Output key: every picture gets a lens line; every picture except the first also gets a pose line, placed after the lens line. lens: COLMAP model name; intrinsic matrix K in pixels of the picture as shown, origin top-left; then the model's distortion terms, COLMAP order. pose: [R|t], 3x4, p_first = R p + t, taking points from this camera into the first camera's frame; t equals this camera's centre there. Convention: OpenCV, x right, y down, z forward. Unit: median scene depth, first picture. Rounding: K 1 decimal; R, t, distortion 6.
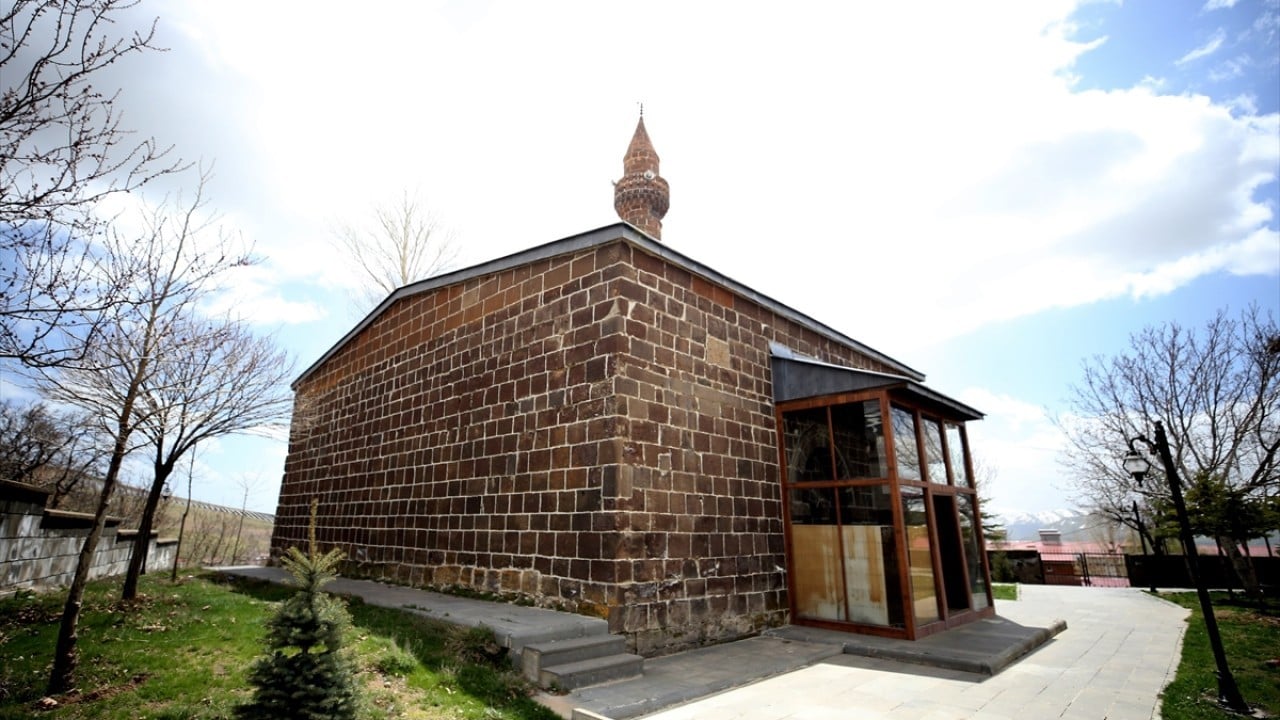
lens RADIAL K [[581.6, 0, 635.9], [0, 581.6, 359.4], [0, 0, 1]] dist [-0.045130, 0.014397]
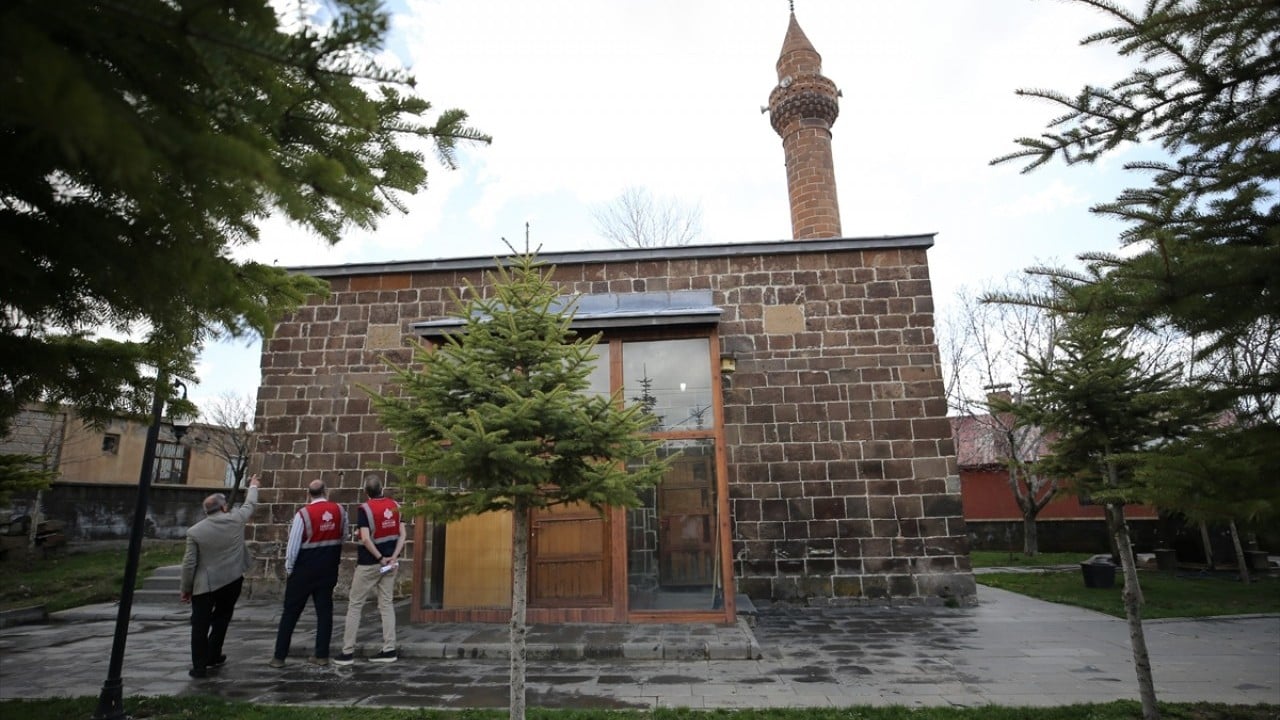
lens RADIAL K [[581.6, 0, 635.9], [0, 581.6, 359.4], [0, 0, 1]] dist [-0.045130, 0.014397]
pose [[0.661890, -0.193606, -0.724167, 1.351052], [0.236233, 0.970718, -0.043603, 0.206313], [0.711403, -0.142212, 0.688245, 0.661428]]
